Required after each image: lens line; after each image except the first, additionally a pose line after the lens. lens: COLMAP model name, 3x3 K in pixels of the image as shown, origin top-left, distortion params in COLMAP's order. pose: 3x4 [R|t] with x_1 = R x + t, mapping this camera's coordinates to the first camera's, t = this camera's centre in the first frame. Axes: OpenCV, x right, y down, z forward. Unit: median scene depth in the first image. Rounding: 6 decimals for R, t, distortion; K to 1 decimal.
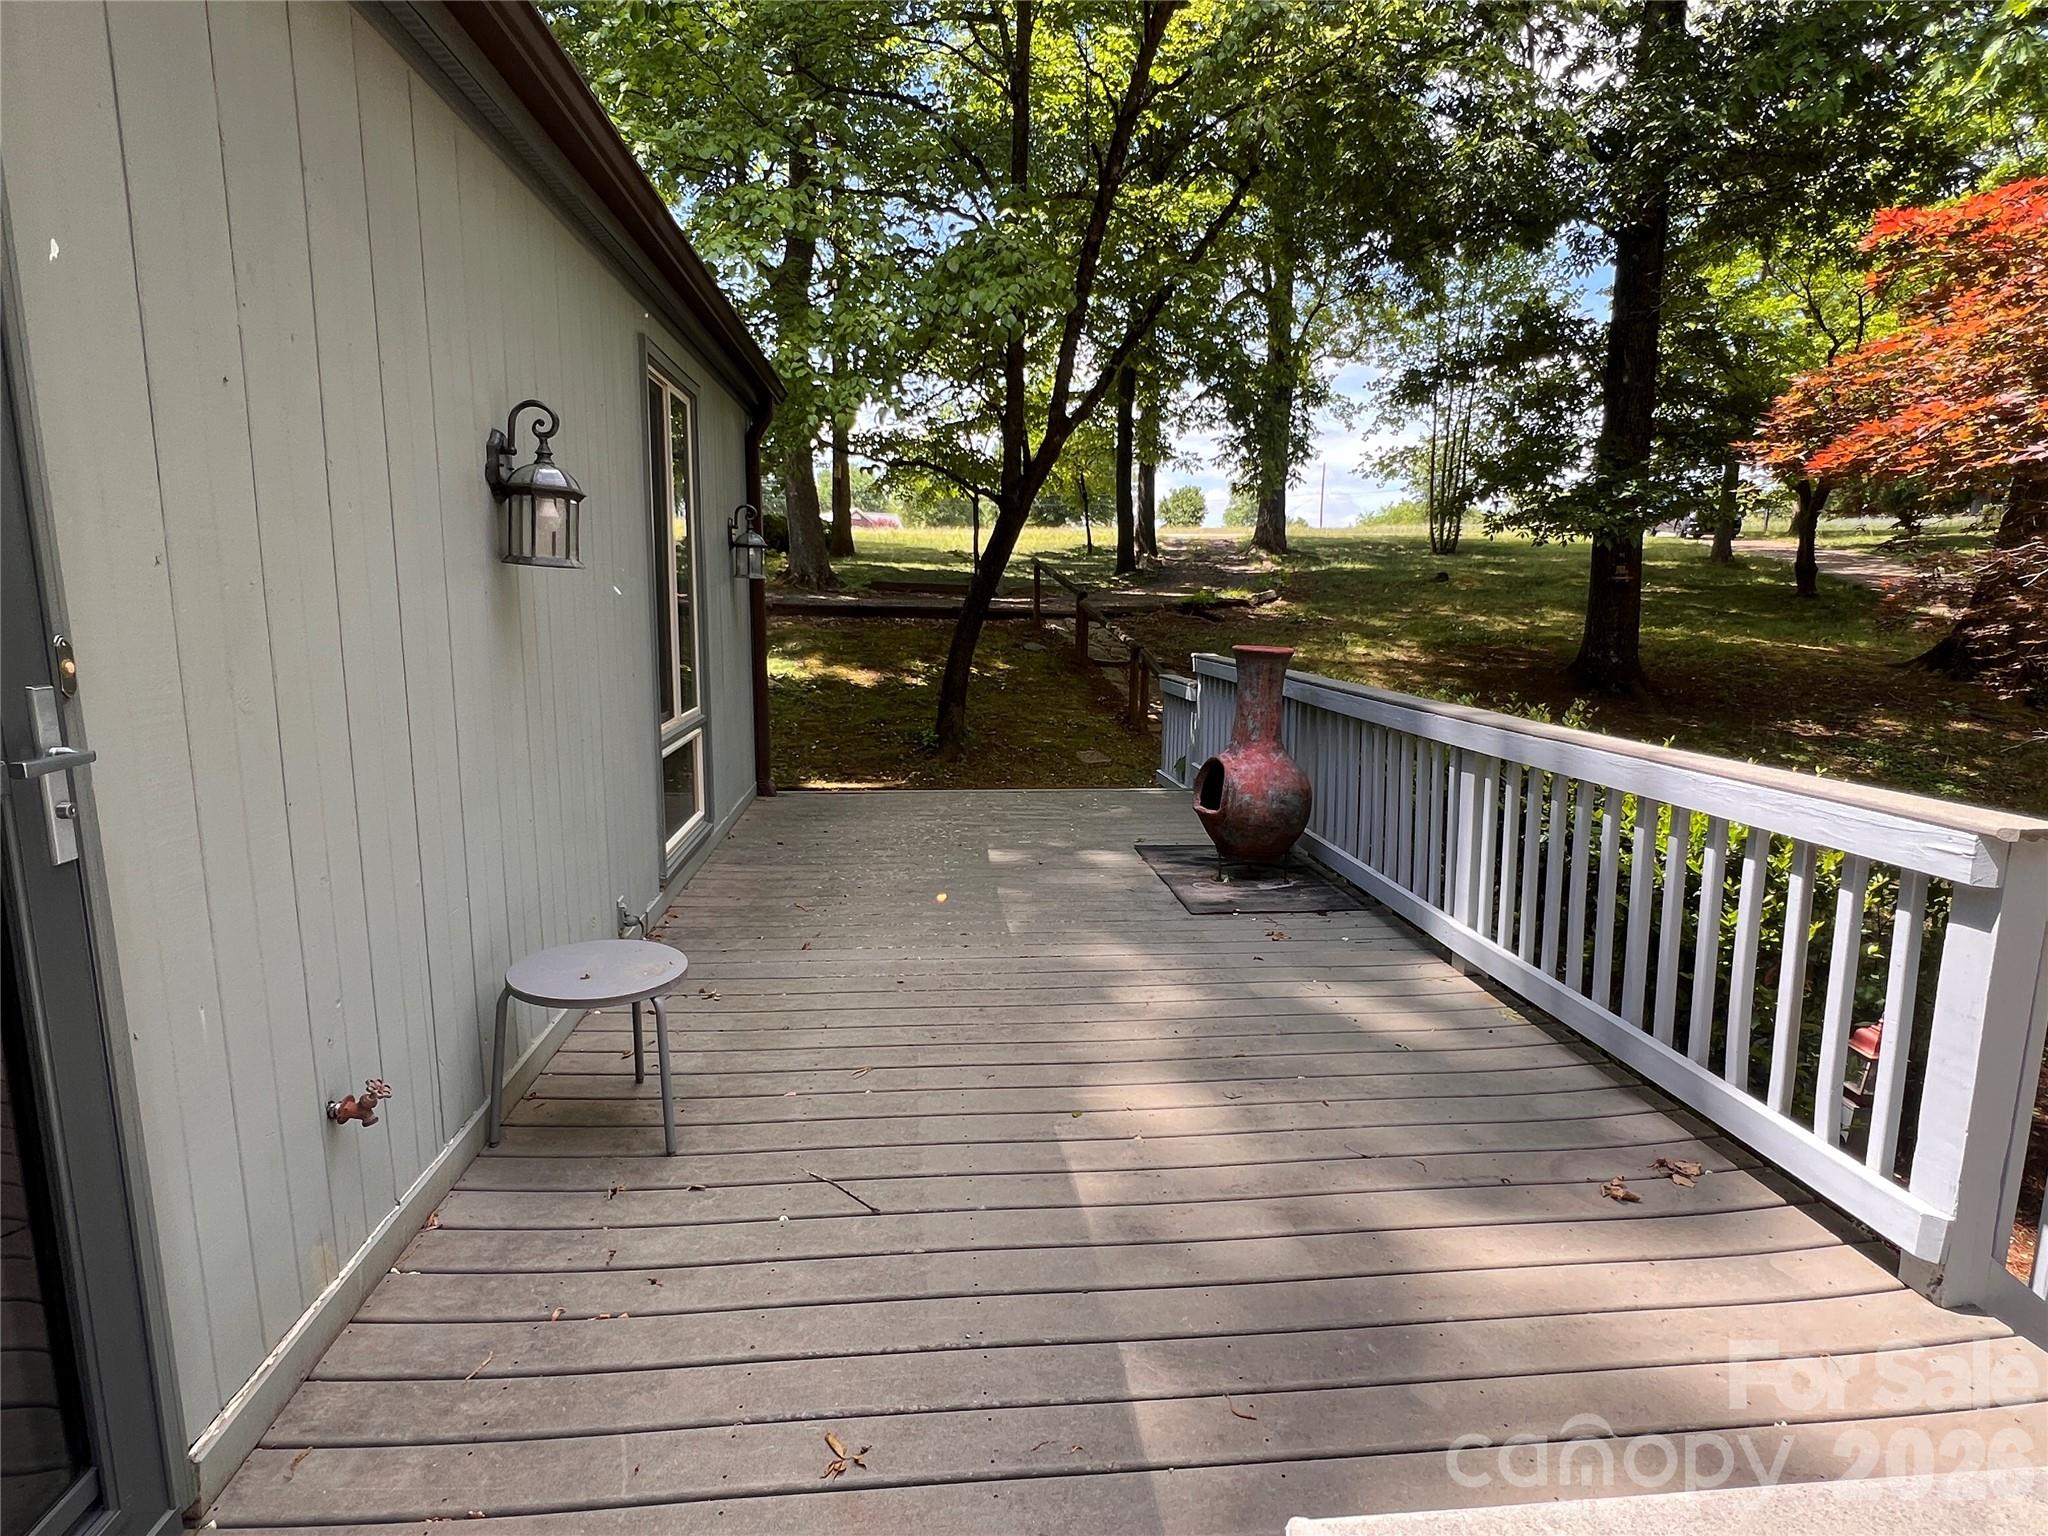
lens RADIAL K [[1077.8, 0, 1023.2], [0, 1077.8, 761.6], [0, 0, 1]] dist [-0.000318, 0.000643]
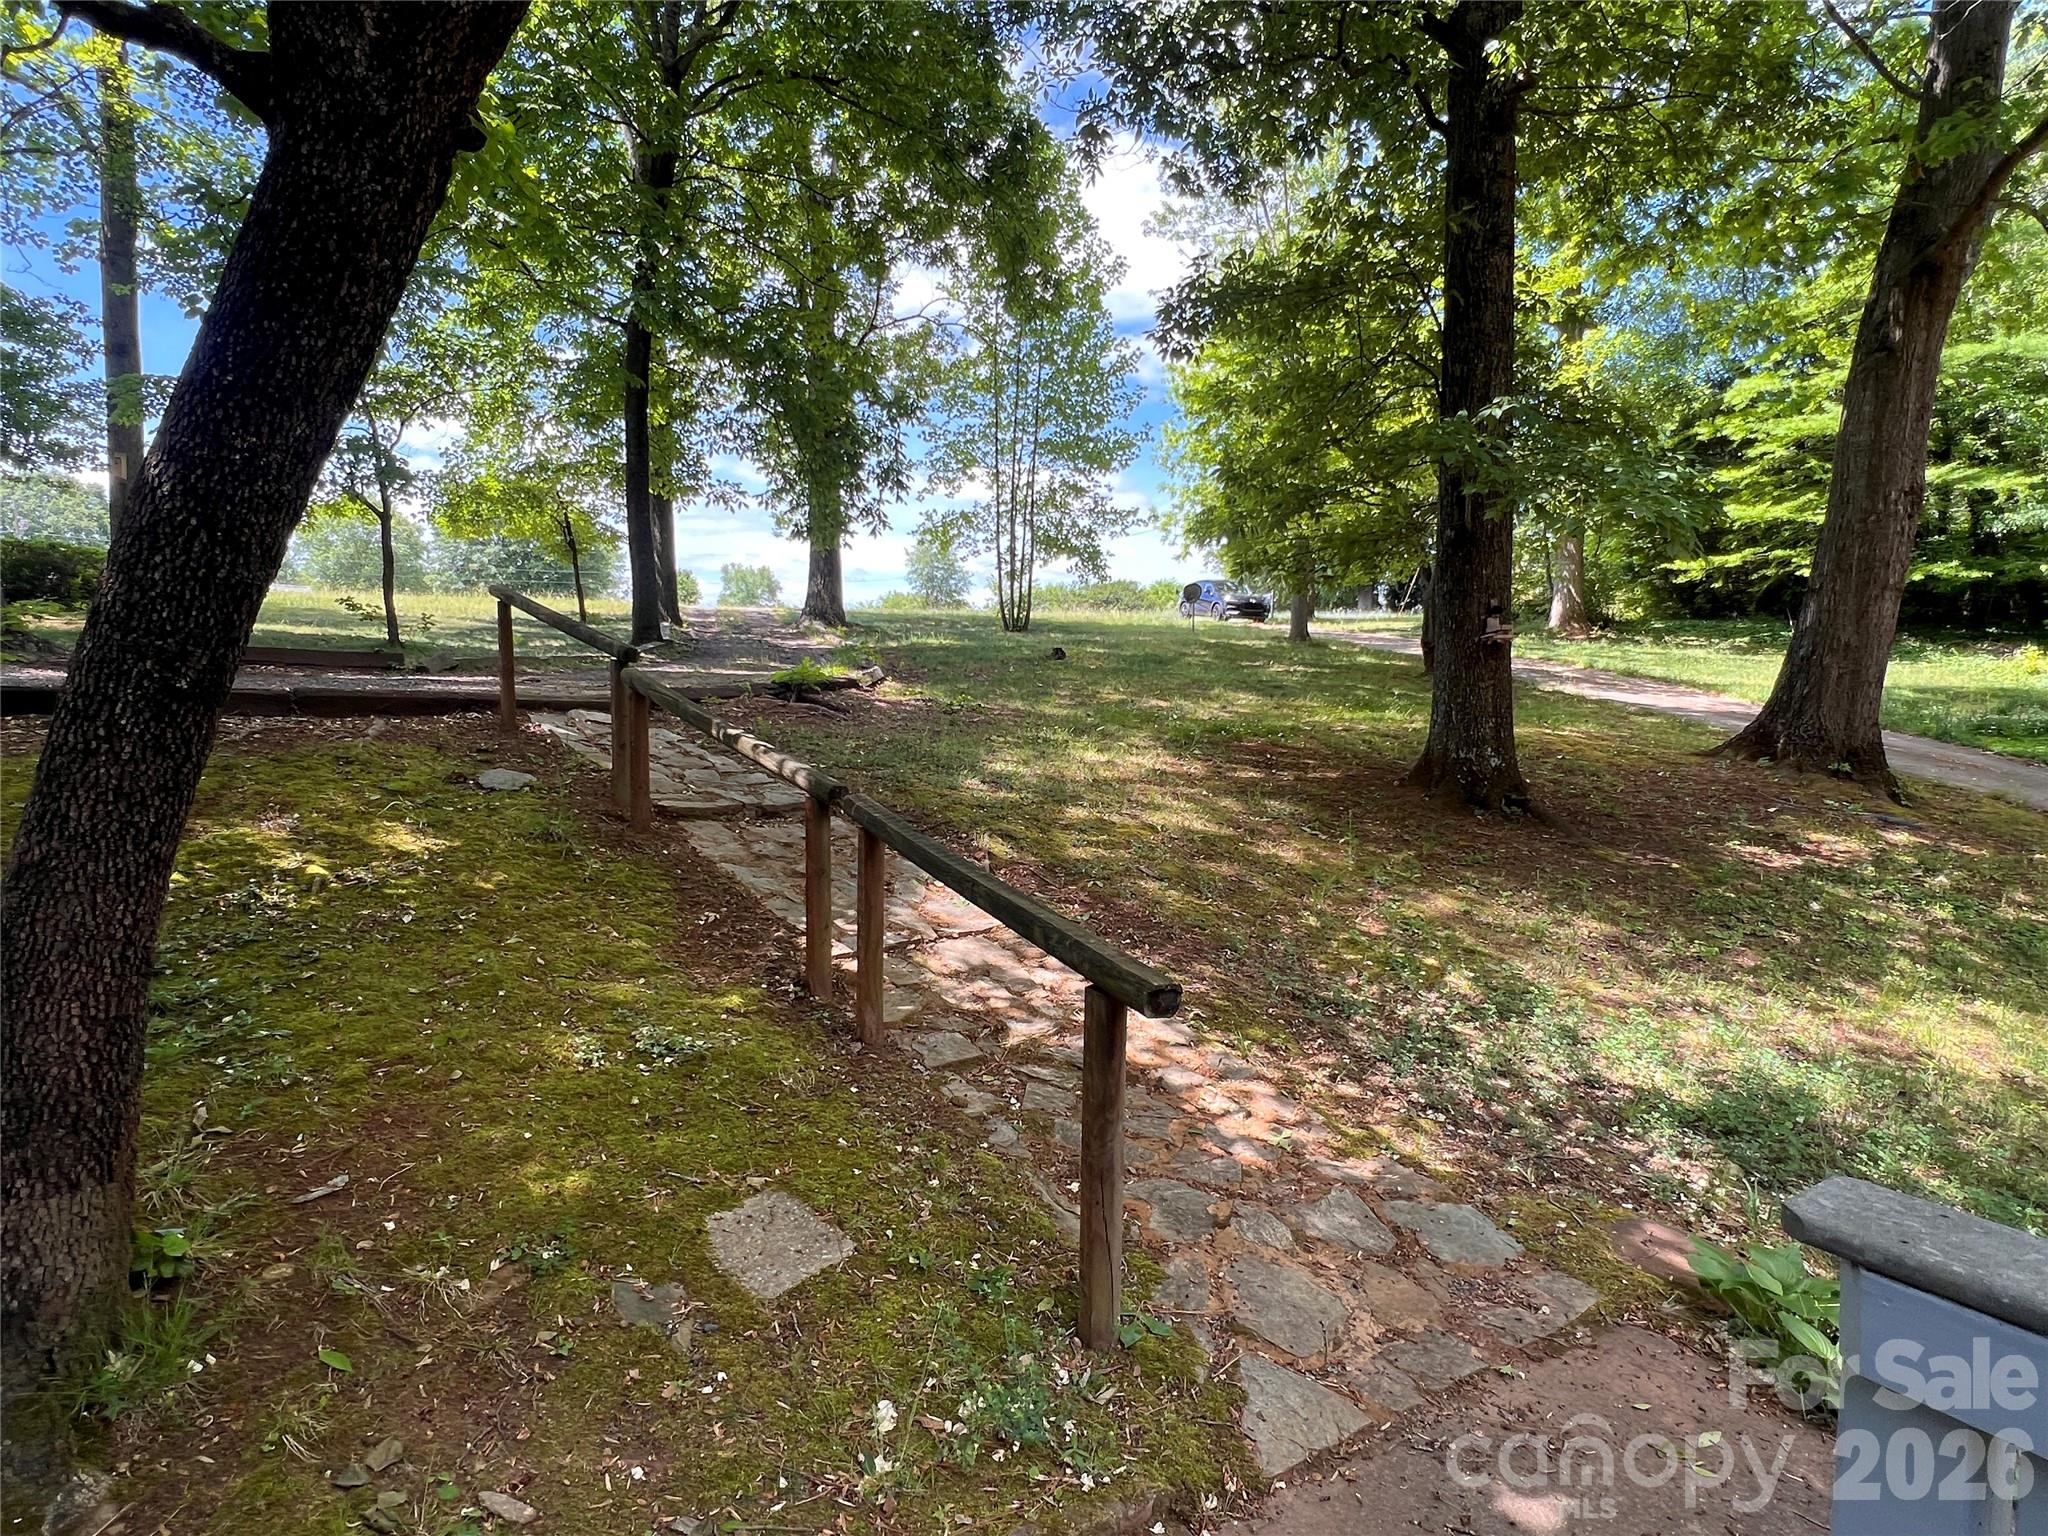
lens RADIAL K [[1077.8, 0, 1029.6], [0, 1077.8, 778.2], [0, 0, 1]] dist [-0.000318, 0.000643]
pose [[0.894878, -0.042710, 0.444263, 0.004187], [0.072005, 0.996187, -0.049270, -0.041534], [-0.440465, 0.076080, 0.894540, 0.309213]]
